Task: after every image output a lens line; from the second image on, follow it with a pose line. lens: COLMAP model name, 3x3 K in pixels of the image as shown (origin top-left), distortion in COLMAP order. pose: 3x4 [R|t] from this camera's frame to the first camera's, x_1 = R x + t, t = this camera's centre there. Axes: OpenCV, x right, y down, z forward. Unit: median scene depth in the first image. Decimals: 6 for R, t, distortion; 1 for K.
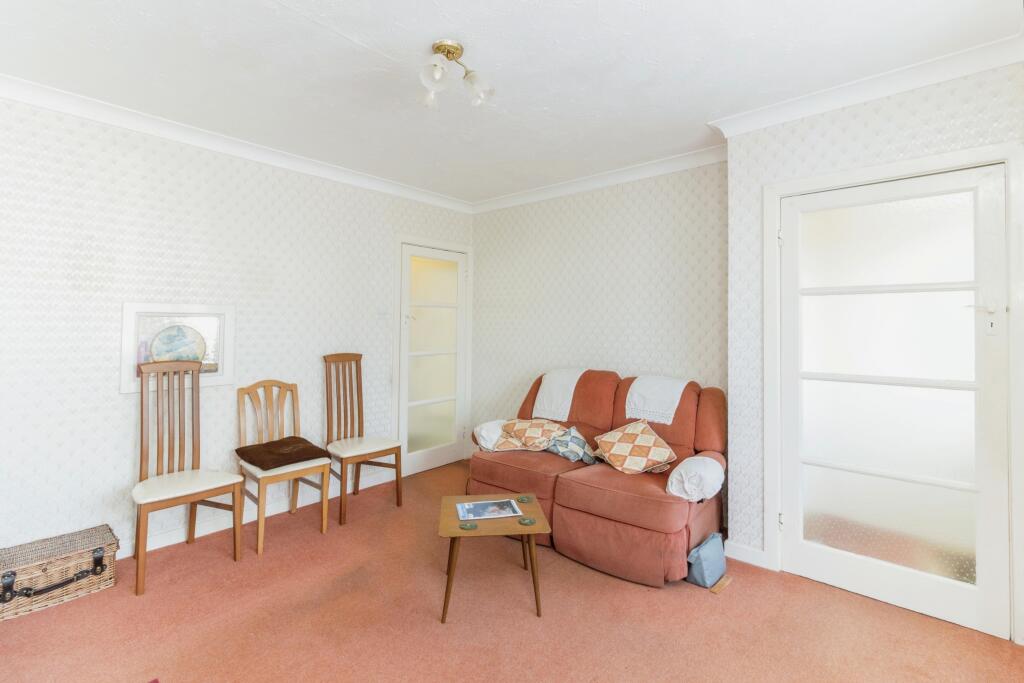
lens RADIAL K [[480.7, 0, 512.6], [0, 480.7, 317.0], [0, 0, 1]] dist [0.026434, -0.000003]
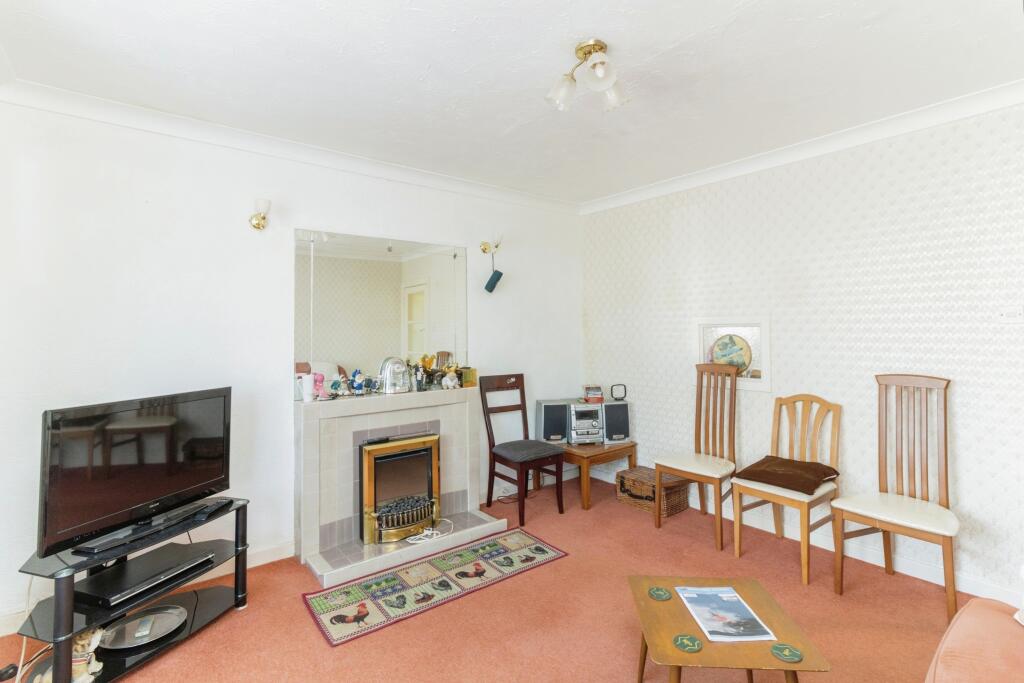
lens RADIAL K [[480.7, 0, 512.6], [0, 480.7, 317.0], [0, 0, 1]] dist [0.026434, -0.000003]
pose [[-0.197136, -0.043199, -0.979424, 0.558275], [0.013963, 0.998804, -0.046864, 0.022620], [0.980277, -0.022914, -0.196297, 0.717847]]
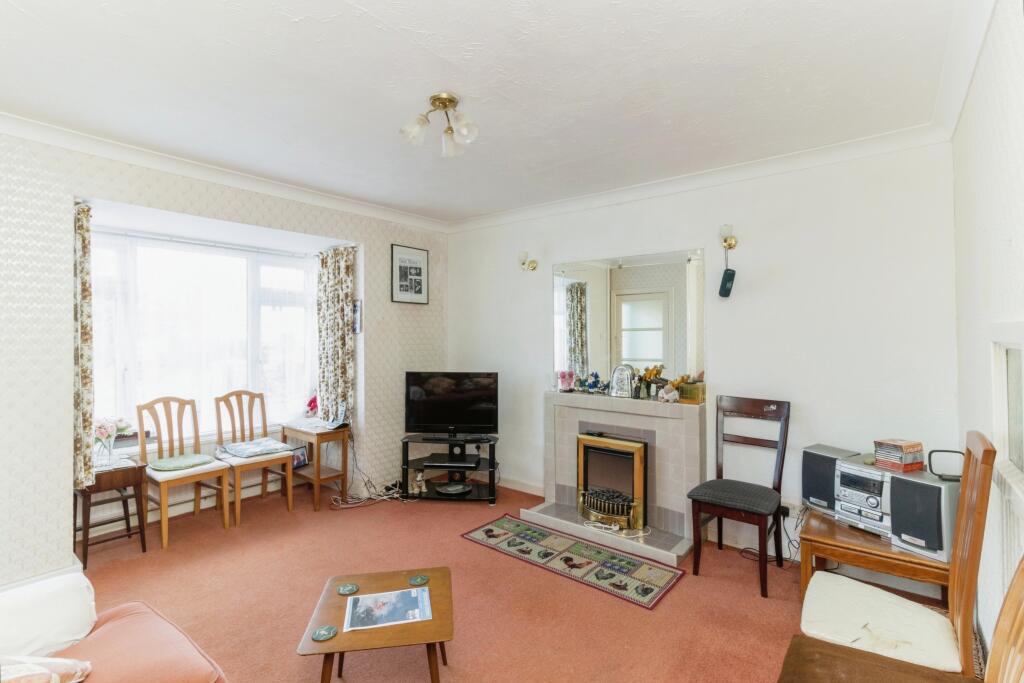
lens RADIAL K [[475.0, 0, 510.6], [0, 475.0, 332.9], [0, 0, 1]] dist [0.001786, 0.000266]
pose [[-0.998742, -0.014366, -0.048034, -0.161003], [-0.014249, 0.999895, -0.002773, -0.013187], [0.048069, -0.002085, -0.998842, 1.436903]]
